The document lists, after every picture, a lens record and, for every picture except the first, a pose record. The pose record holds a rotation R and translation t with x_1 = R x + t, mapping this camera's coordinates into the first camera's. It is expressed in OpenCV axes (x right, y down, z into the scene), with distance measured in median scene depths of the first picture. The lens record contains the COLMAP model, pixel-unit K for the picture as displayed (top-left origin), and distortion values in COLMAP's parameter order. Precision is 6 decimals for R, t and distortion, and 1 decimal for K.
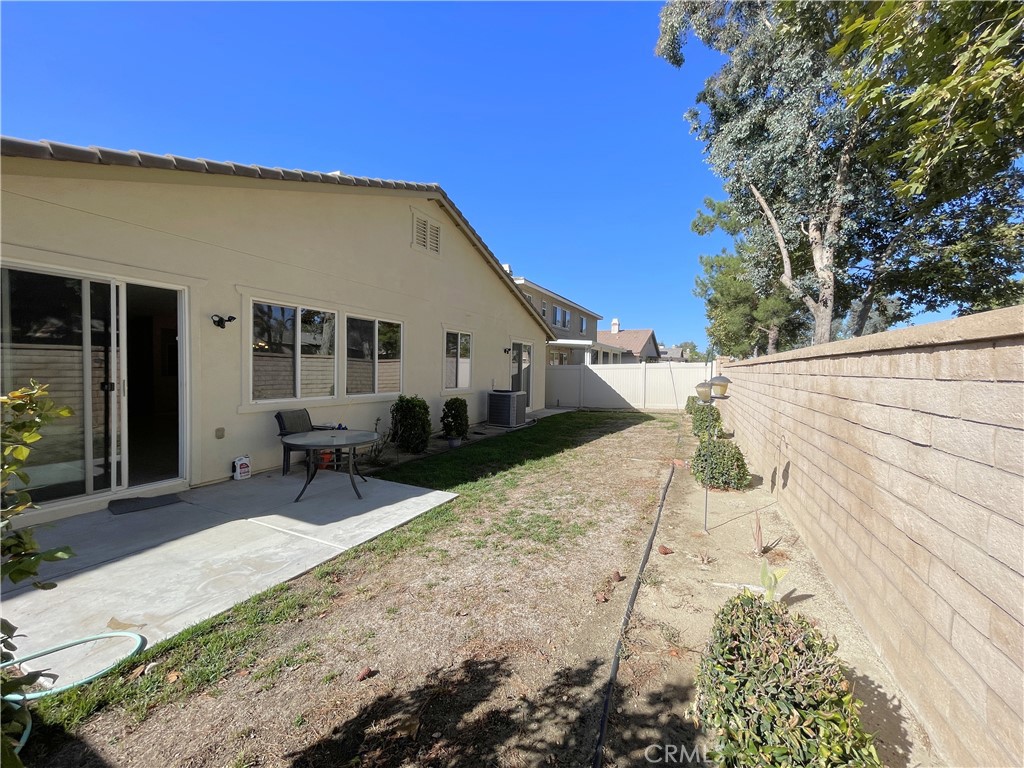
lens RADIAL K [[409.6, 0, 509.3], [0, 409.6, 387.5], [0, 0, 1]] dist [0.003367, 0.000108]
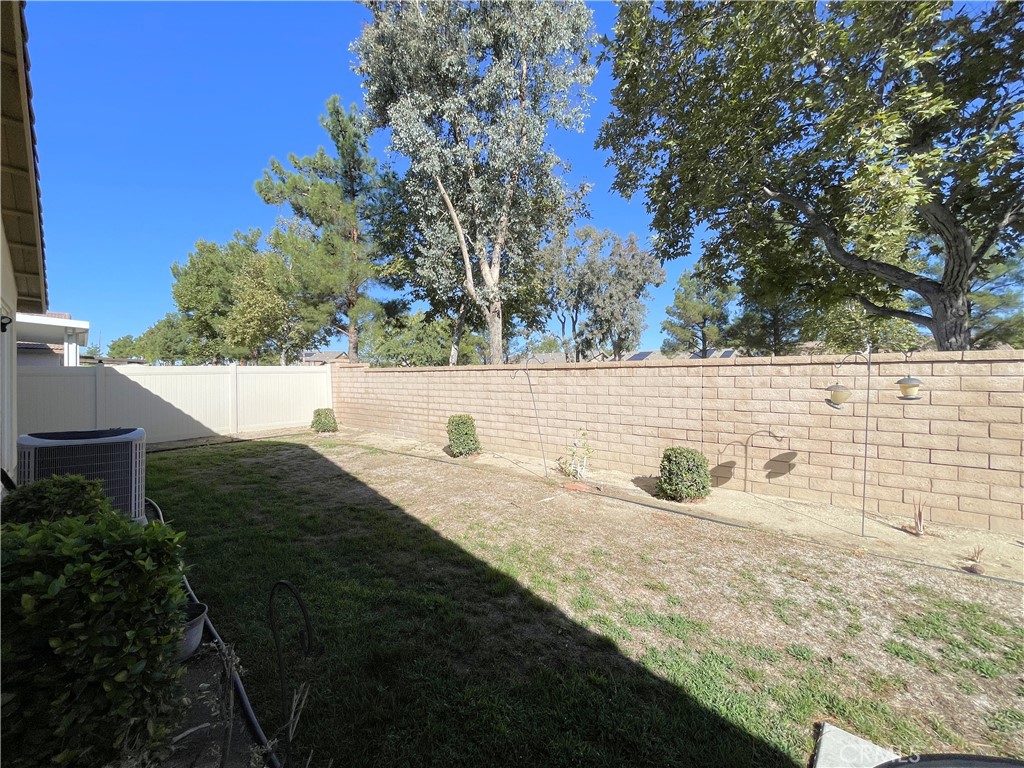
lens RADIAL K [[409.6, 0, 507.5], [0, 409.6, 379.5], [0, 0, 1]] dist [0.003367, 0.000108]
pose [[0.309850, -0.033476, 0.950196, -0.557574], [0.052572, 0.998454, 0.018033, -0.077456], [-0.949331, 0.044367, 0.311131, 1.122978]]
